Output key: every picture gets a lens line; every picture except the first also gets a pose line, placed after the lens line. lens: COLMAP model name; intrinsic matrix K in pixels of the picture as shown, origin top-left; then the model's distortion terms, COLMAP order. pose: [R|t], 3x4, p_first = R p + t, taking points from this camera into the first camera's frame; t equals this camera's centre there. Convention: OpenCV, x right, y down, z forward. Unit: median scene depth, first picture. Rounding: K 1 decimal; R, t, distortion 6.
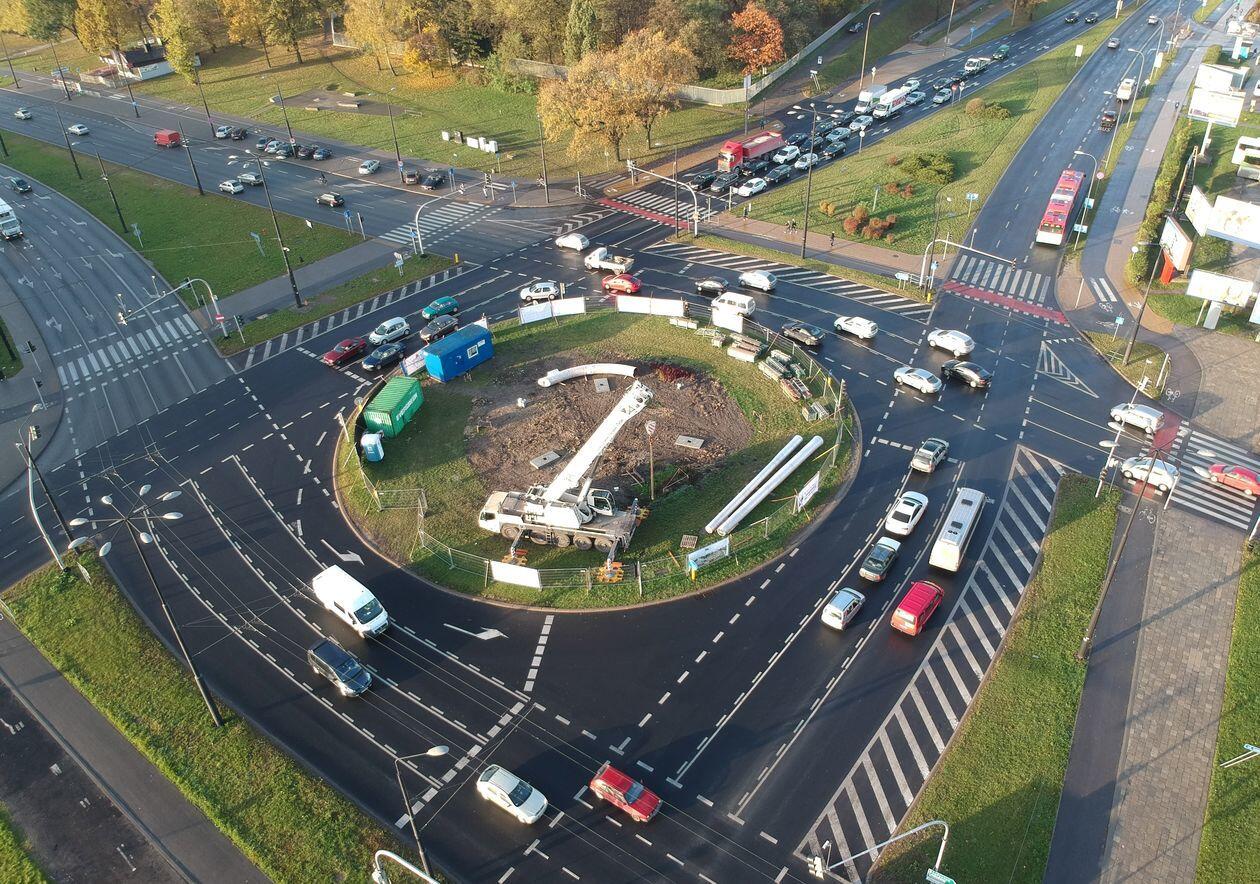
lens RADIAL K [[931.3, 0, 630.0], [0, 931.3, 442.0], [0, 0, 1]] dist [-0.175410, 0.000292]
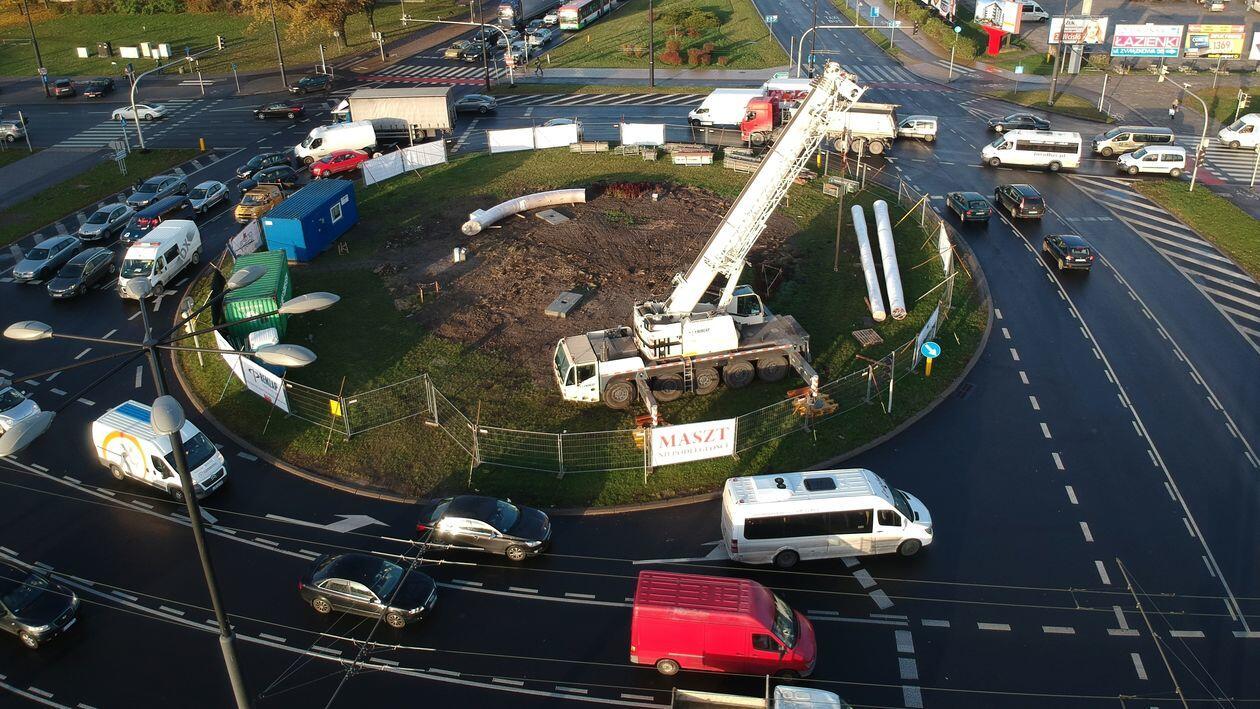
lens RADIAL K [[857.0, 0, 630.0], [0, 857.0, 354.5], [0, 0, 1]] dist [-0.037954, -0.002328]
pose [[0.875265, -0.234865, 0.422788, -0.303443], [0.272717, 0.961614, -0.030394, 0.081583], [-0.399420, 0.141904, 0.905719, 0.447838]]
